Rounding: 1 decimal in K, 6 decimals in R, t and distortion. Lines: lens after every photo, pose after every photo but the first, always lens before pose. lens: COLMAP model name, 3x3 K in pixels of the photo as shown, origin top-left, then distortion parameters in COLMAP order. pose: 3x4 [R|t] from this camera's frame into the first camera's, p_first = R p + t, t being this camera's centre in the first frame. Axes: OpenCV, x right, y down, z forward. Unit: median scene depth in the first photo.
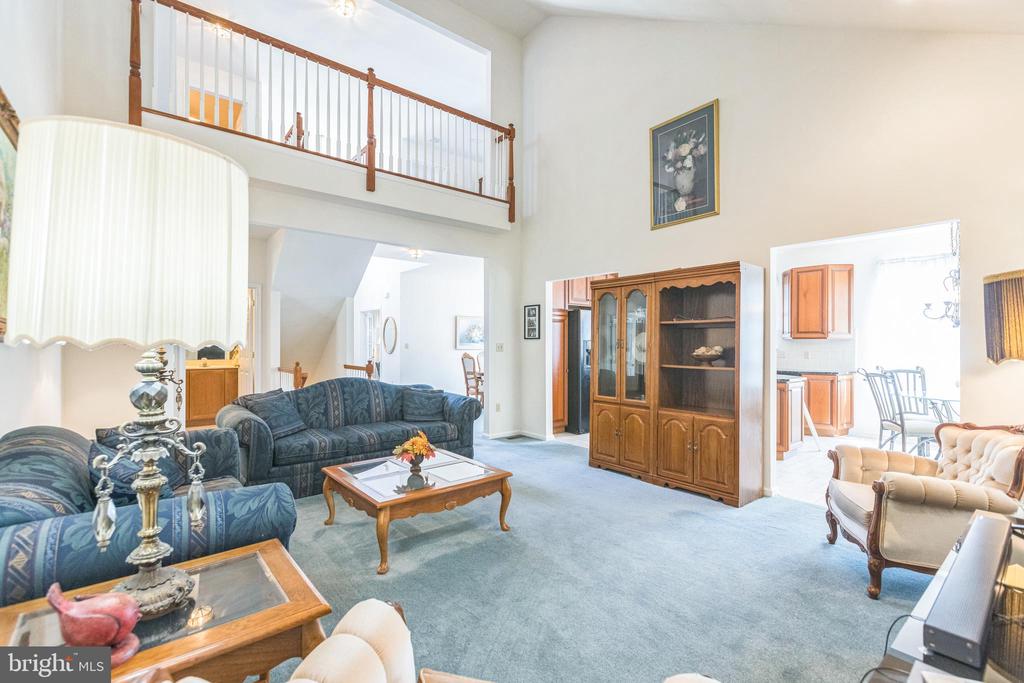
lens RADIAL K [[464.5, 0, 502.9], [0, 464.5, 344.0], [0, 0, 1]] dist [0.000278, 0.000158]
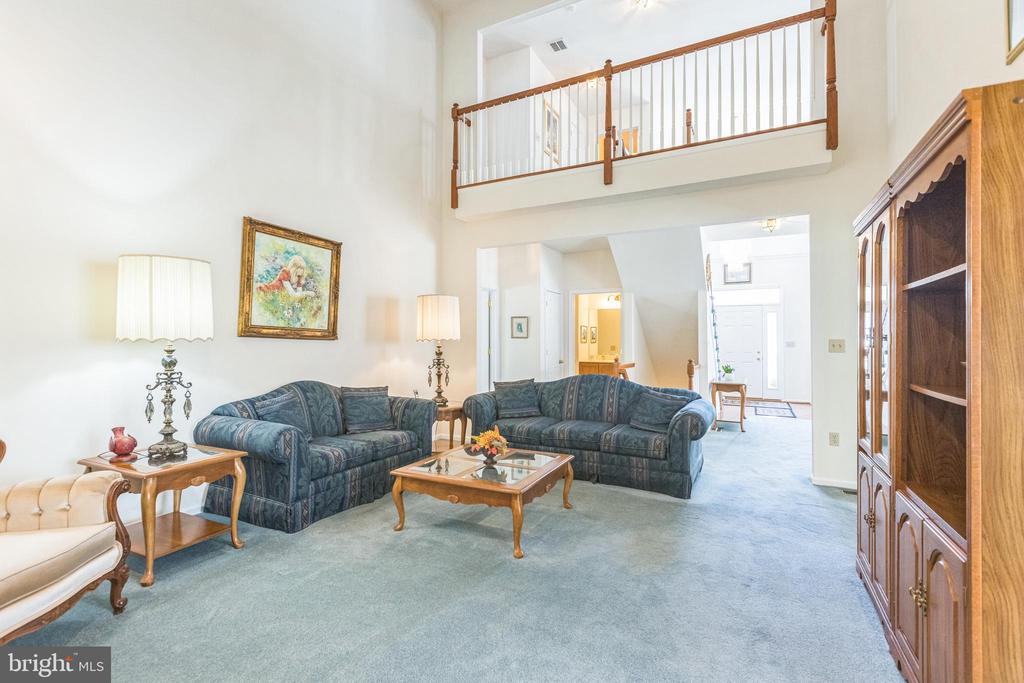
lens RADIAL K [[464.5, 0, 508.2], [0, 464.5, 332.4], [0, 0, 1]] dist [0.000278, 0.000158]
pose [[0.393122, -0.021315, -0.919239, 0.489244], [0.002189, 0.999750, -0.022245, 0.003074], [0.919484, 0.006732, 0.393070, 0.396512]]
